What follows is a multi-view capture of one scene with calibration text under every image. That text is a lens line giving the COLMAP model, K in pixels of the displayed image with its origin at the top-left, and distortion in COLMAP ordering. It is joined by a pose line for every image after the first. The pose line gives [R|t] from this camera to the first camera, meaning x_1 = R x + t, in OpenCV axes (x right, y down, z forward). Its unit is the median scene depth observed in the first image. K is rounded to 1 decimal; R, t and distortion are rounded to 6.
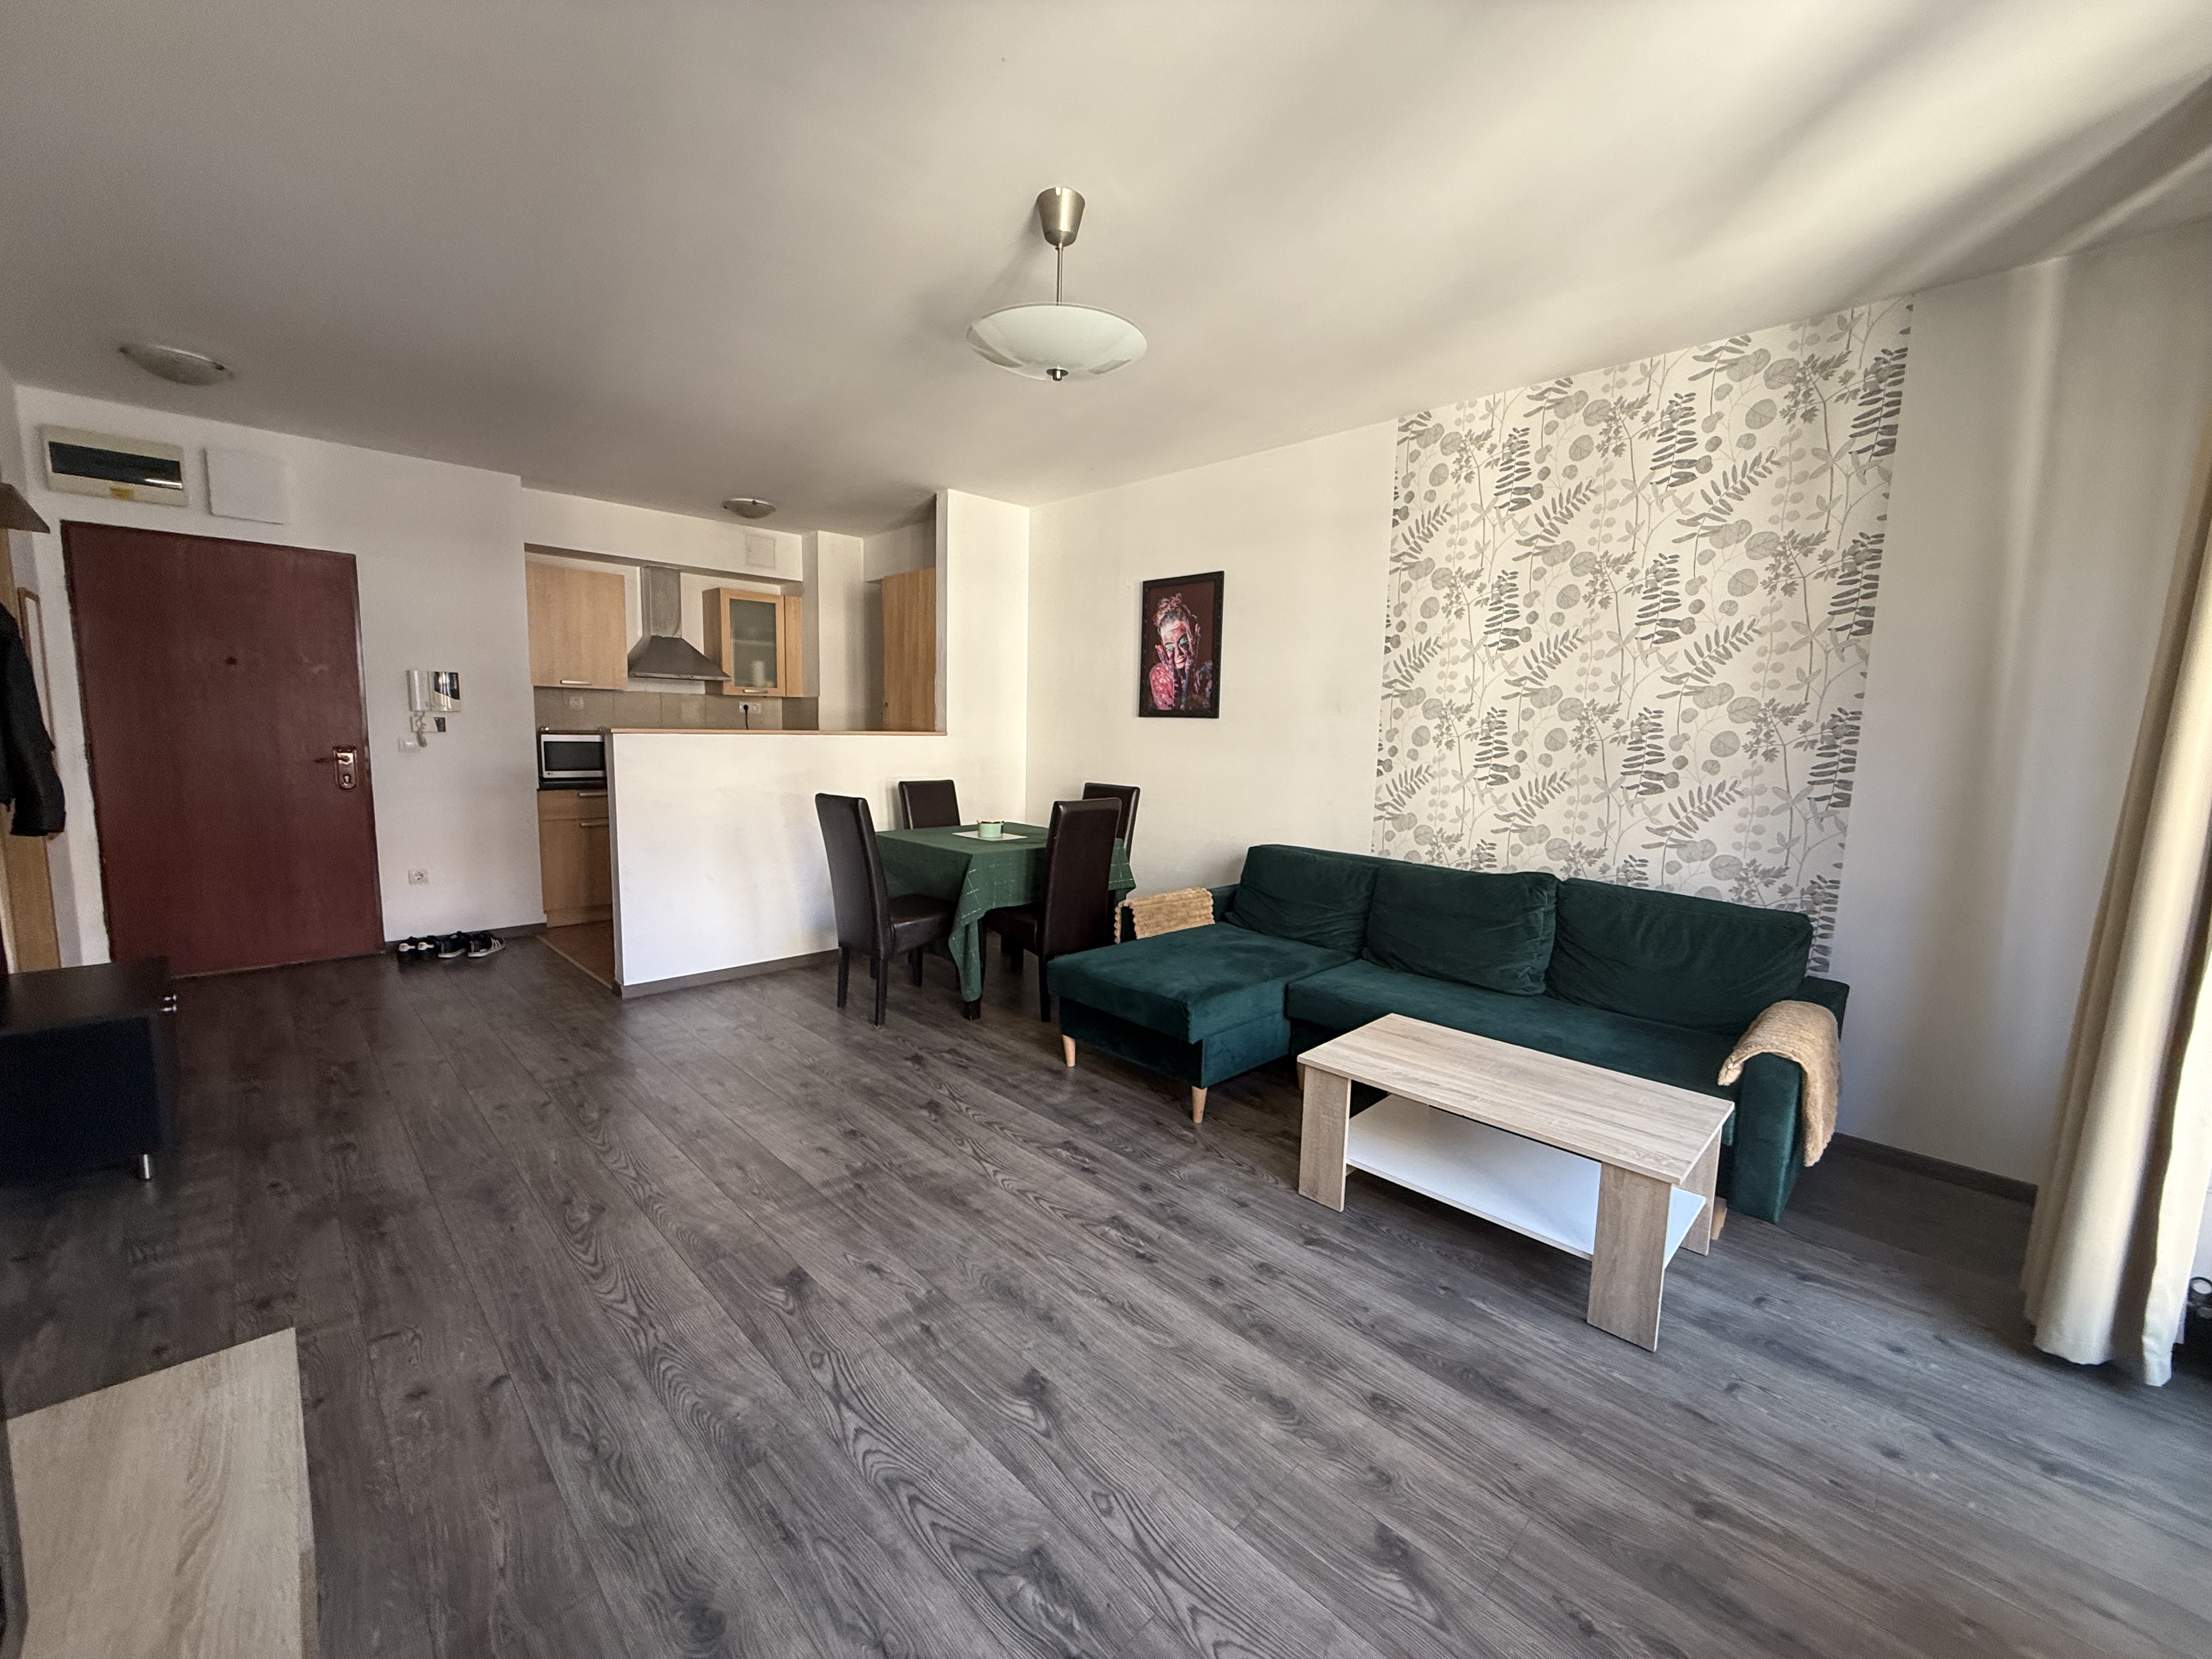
lens RADIAL K [[882.0, 0, 1100.8], [0, 882.0, 831.7], [0, 0, 1]] dist [-0.000475, 0.000037]
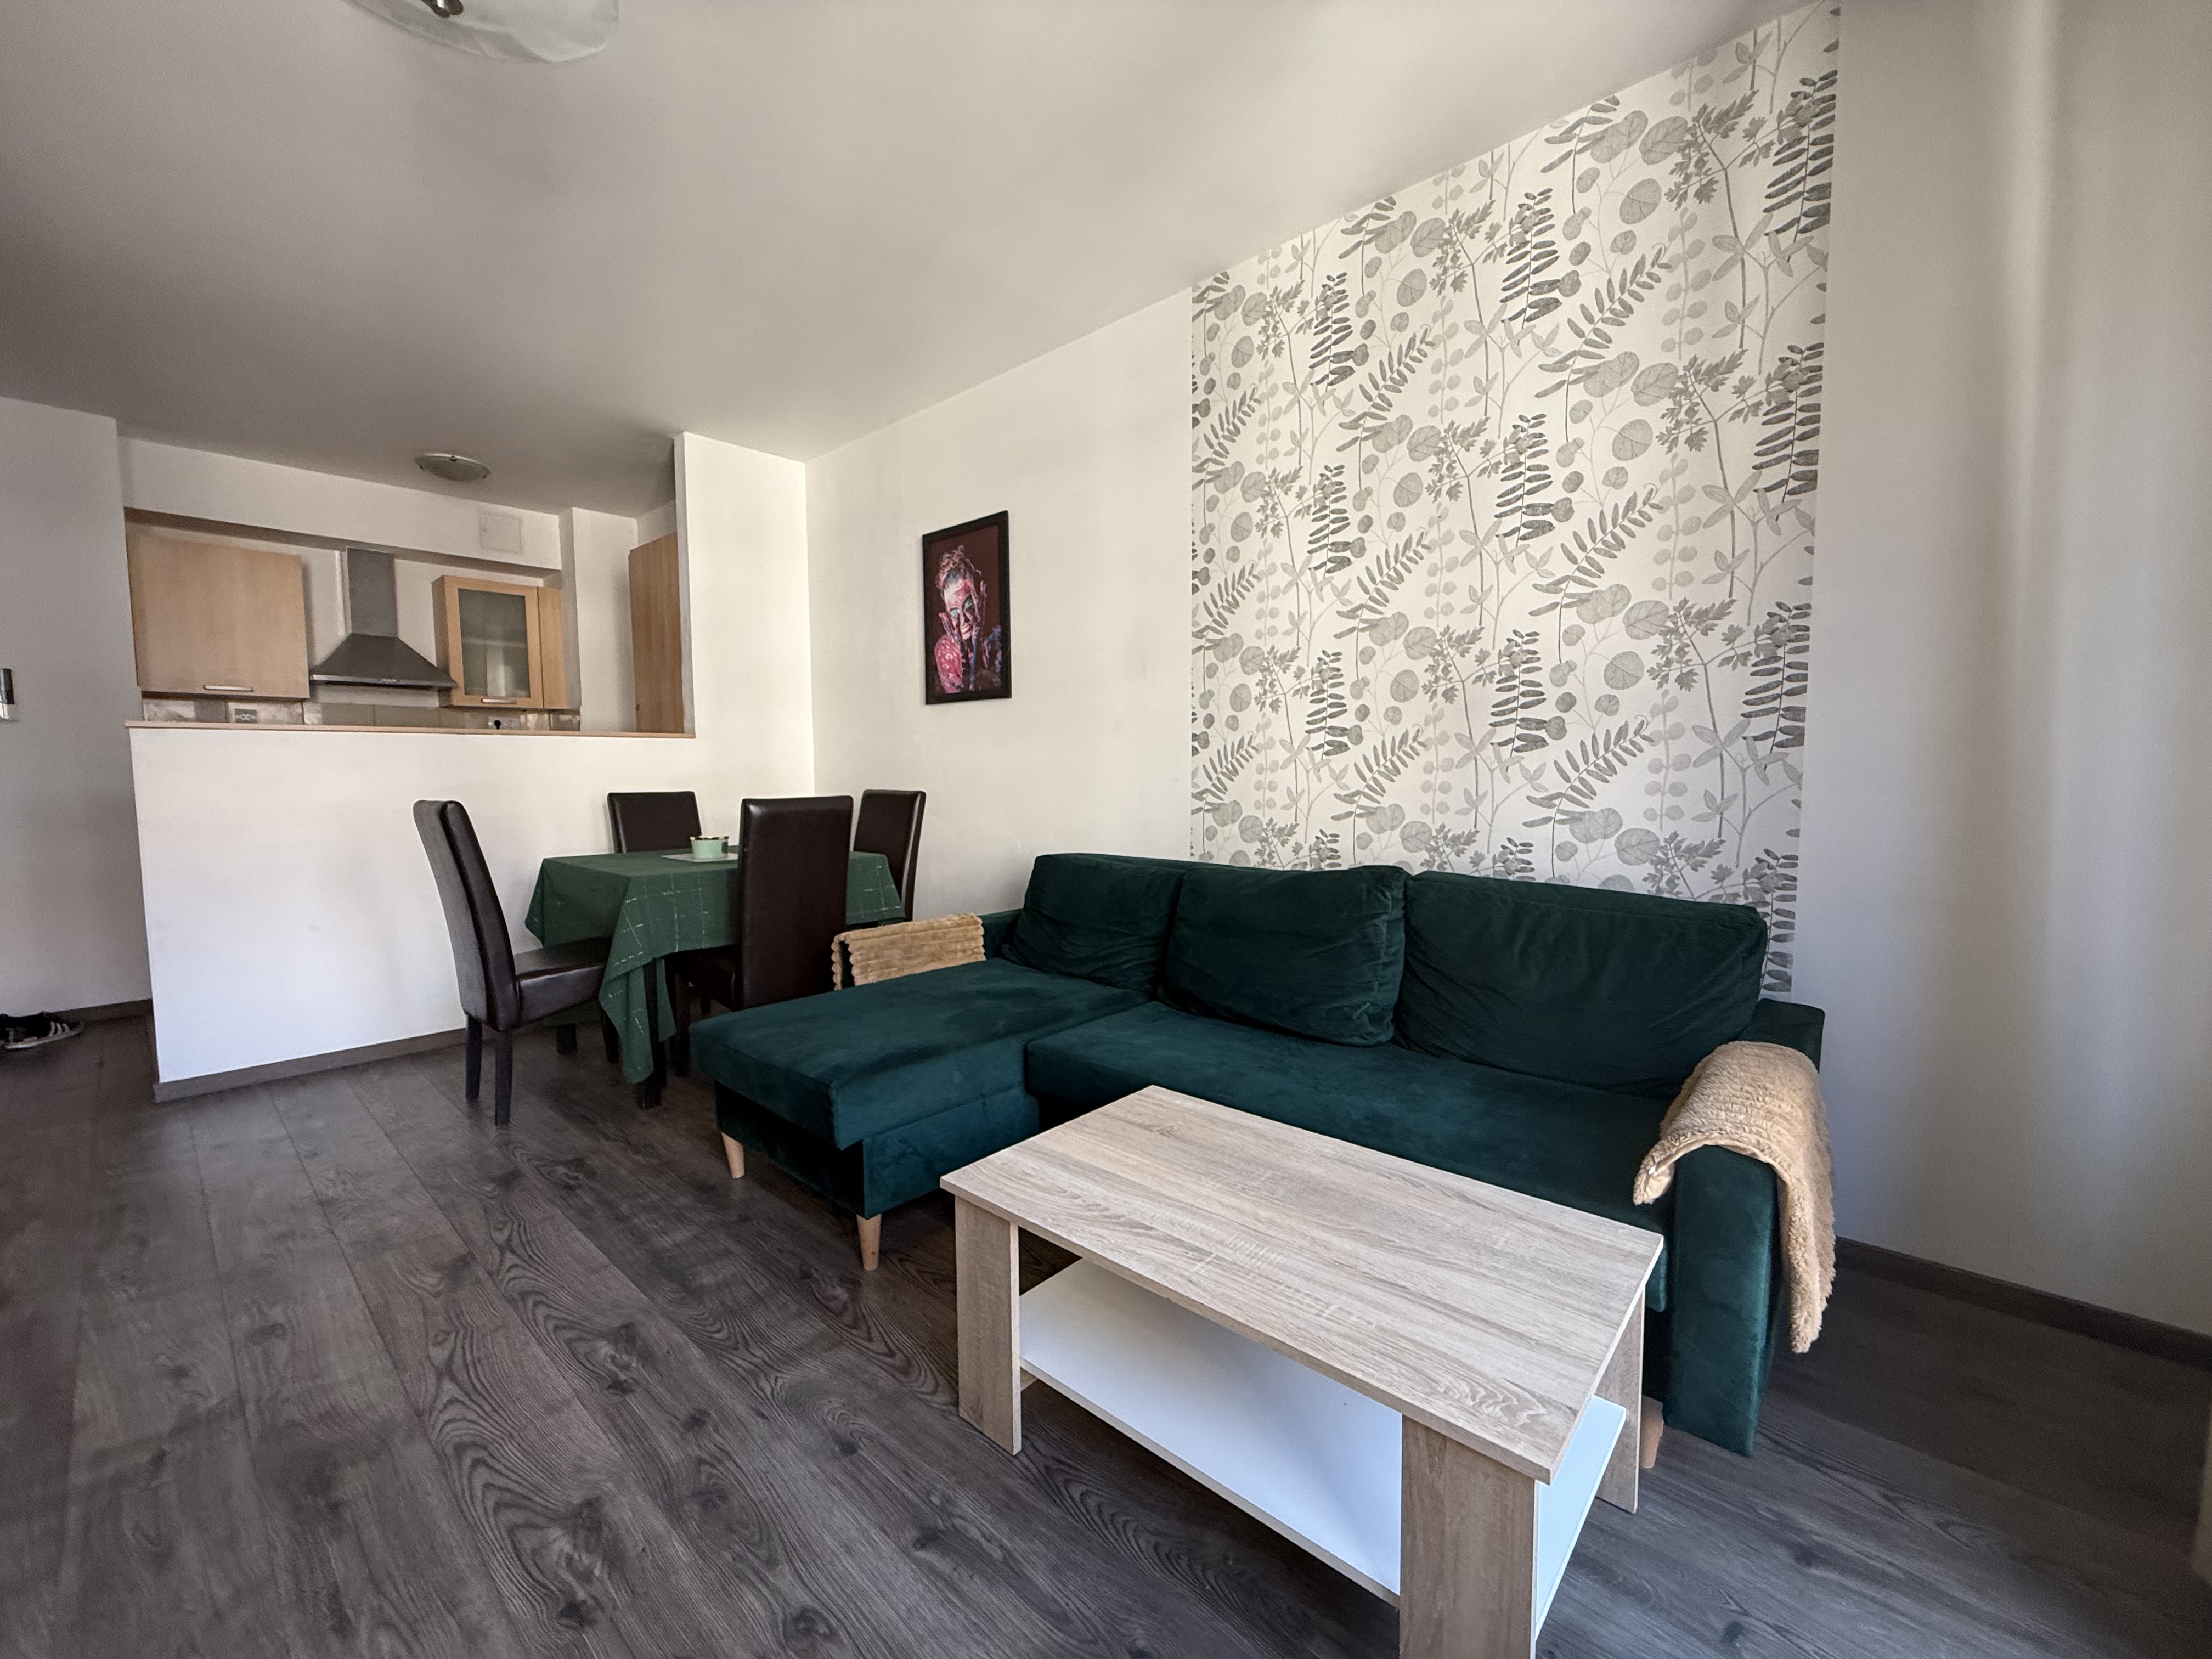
lens RADIAL K [[882.0, 0, 1100.8], [0, 882.0, 831.0], [0, 0, 1]] dist [-0.000475, 0.000037]
pose [[0.997941, -0.034124, 0.054308, 0.236043], [0.036822, 0.998096, -0.049491, 0.045059], [-0.052516, 0.051388, 0.997297, 0.310101]]
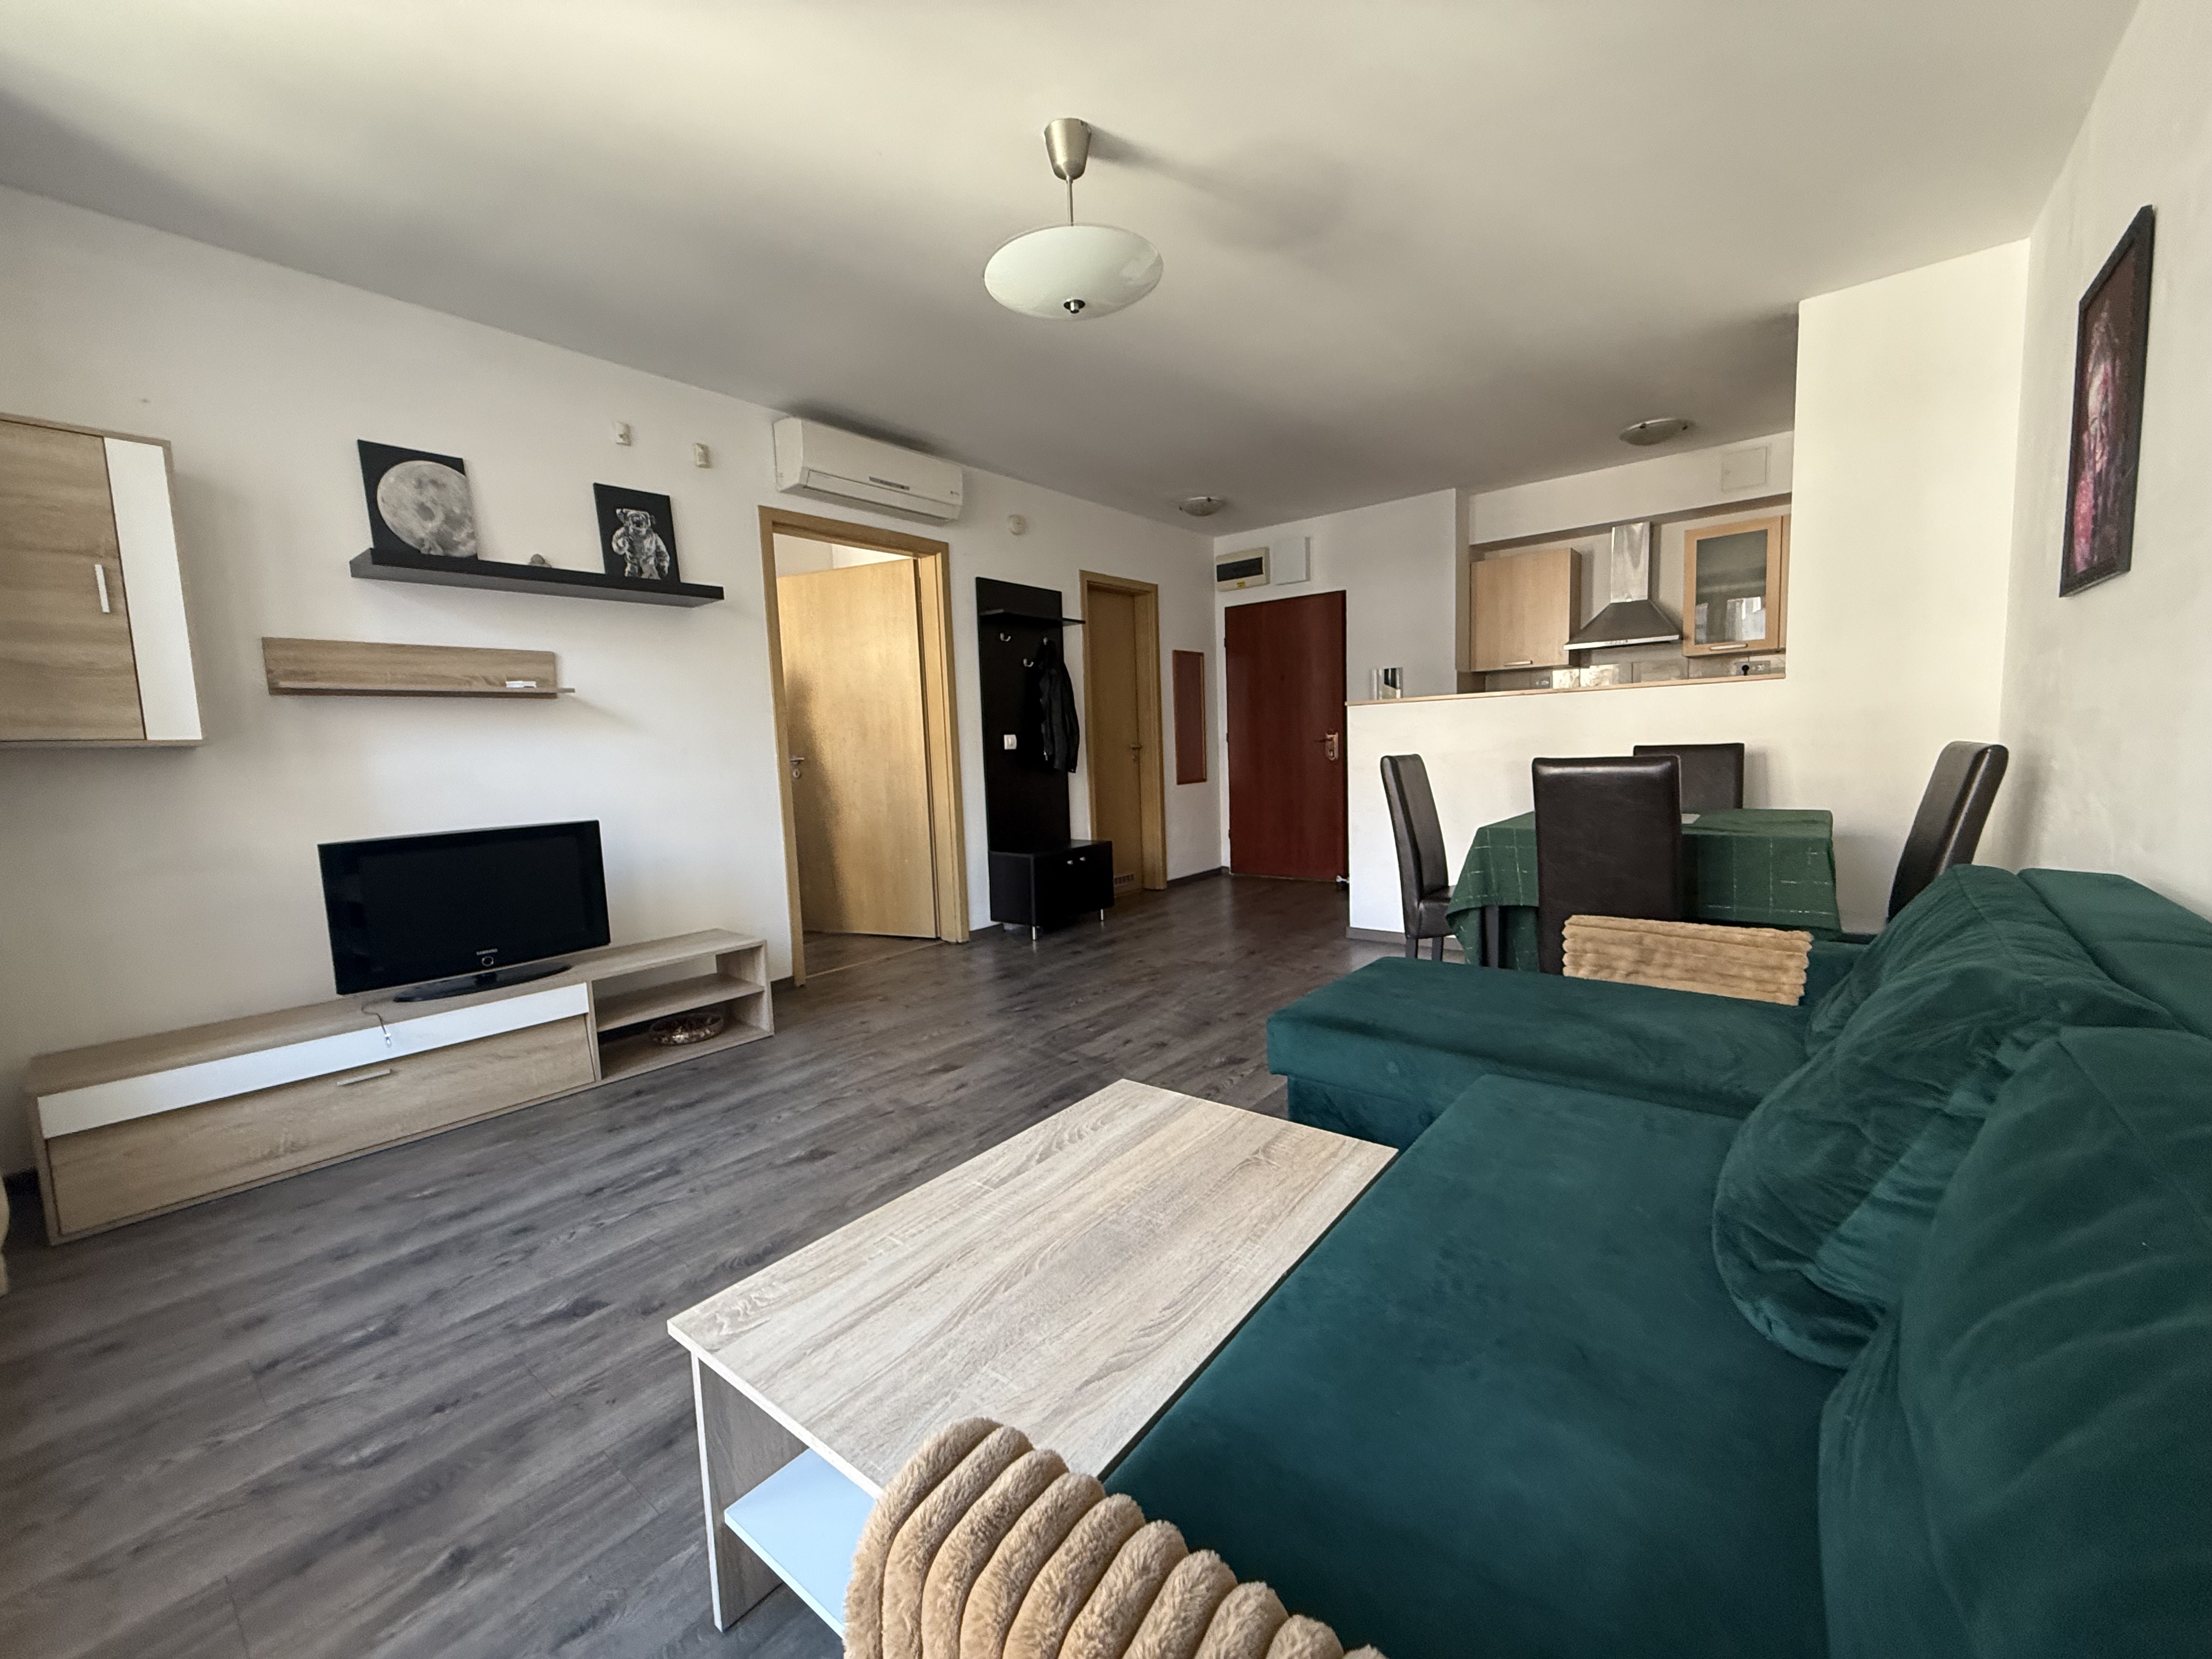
lens RADIAL K [[882.0, 0, 1094.3], [0, 882.0, 833.5], [0, 0, 1]] dist [-0.000475, 0.000037]
pose [[0.111561, 0.072121, -0.991137, 0.708766], [-0.078177, 0.994909, 0.063596, 0.009061], [0.990678, 0.070390, 0.116631, 0.678763]]
